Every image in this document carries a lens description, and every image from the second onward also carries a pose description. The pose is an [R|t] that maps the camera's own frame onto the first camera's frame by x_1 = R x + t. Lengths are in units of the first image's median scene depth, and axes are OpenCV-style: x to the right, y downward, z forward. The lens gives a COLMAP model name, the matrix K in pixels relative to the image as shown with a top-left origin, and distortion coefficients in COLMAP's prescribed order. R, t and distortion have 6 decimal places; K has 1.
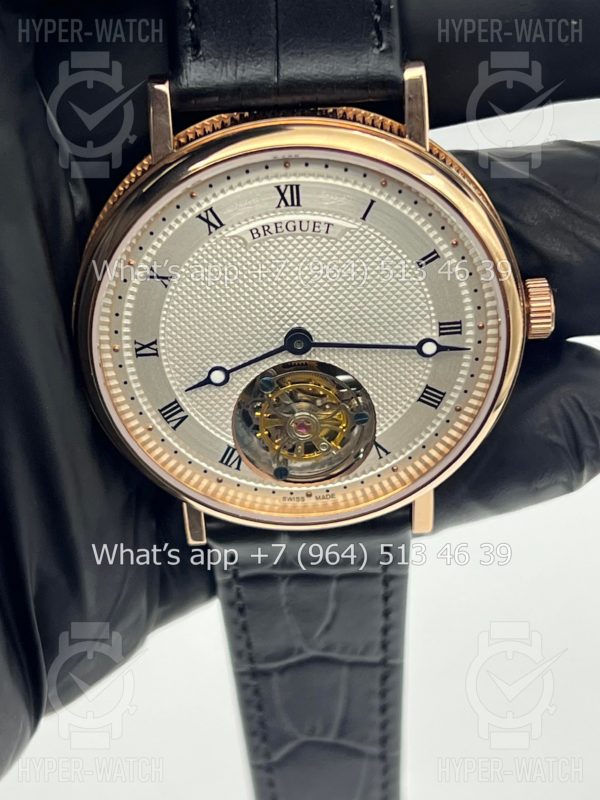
lens RADIAL K [[1841.9, 0, 299.1], [0, 1841.9, 417.4], [0, 0, 1]] dist [0.247488, -0.204523]
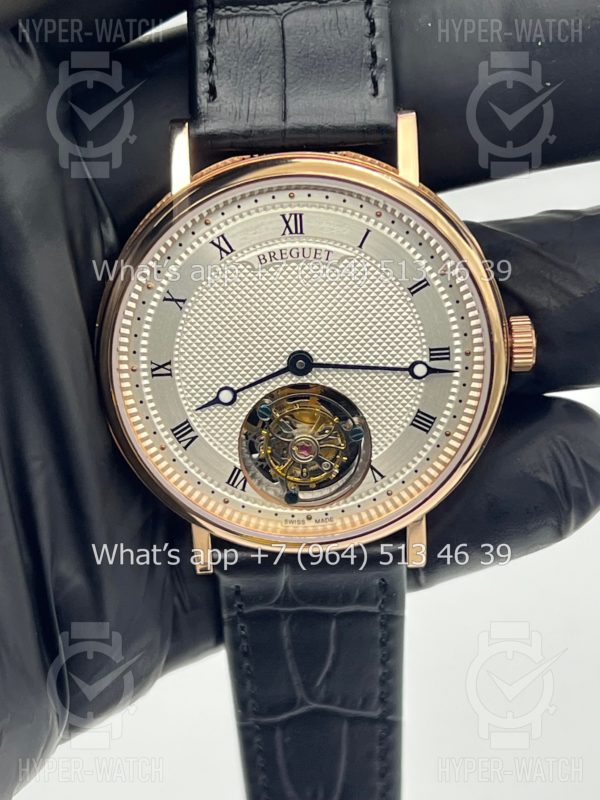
lens RADIAL K [[1841.9, 0, 299.1], [0, 1841.9, 417.4], [0, 0, 1]] dist [0.247488, -0.204523]
pose [[0.999617, 0.014304, -0.023705, 0.025105], [-0.018748, 0.979742, -0.199385, 0.206917], [0.020373, 0.199753, 0.979634, -0.063533]]
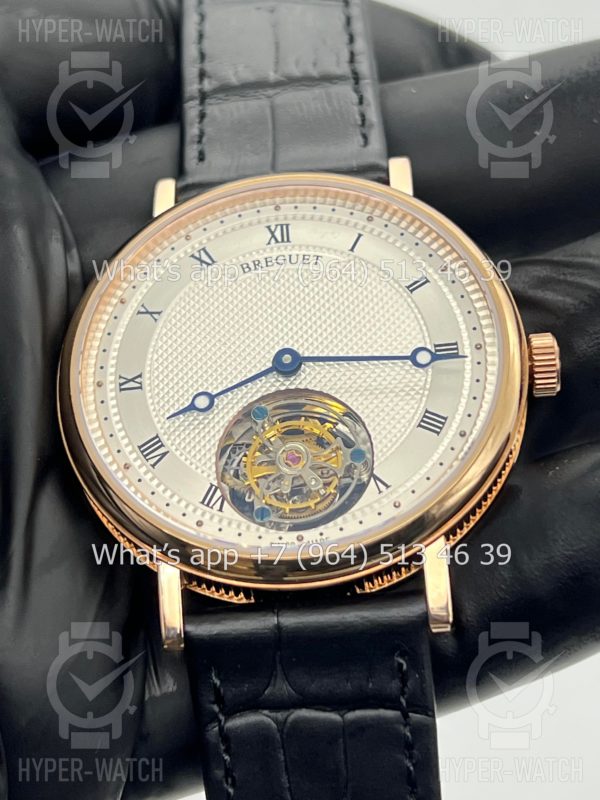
lens RADIAL K [[1841.9, 0, 299.1], [0, 1841.9, 417.4], [0, 0, 1]] dist [0.247488, -0.204523]
pose [[0.993570, -0.054846, -0.099046, 0.098509], [-0.050345, 0.569546, -0.820416, 0.756166], [0.101407, 0.820128, 0.563123, 0.480948]]
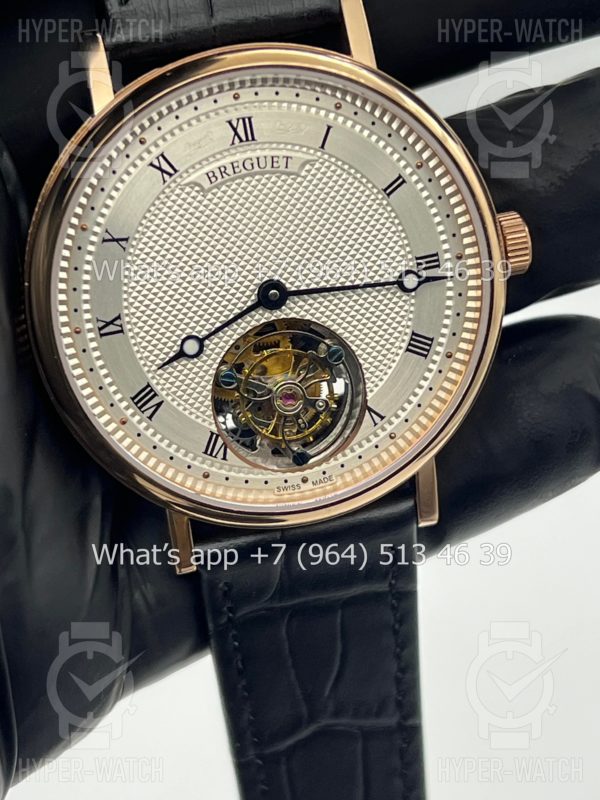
lens RADIAL K [[1841.9, 0, 299.1], [0, 1841.9, 417.4], [0, 0, 1]] dist [0.247488, -0.204523]
pose [[0.981741, -0.138556, 0.130336, -0.116364], [0.171693, 0.940397, -0.293554, 0.291169], [-0.081894, 0.310572, 0.947016, 0.134998]]
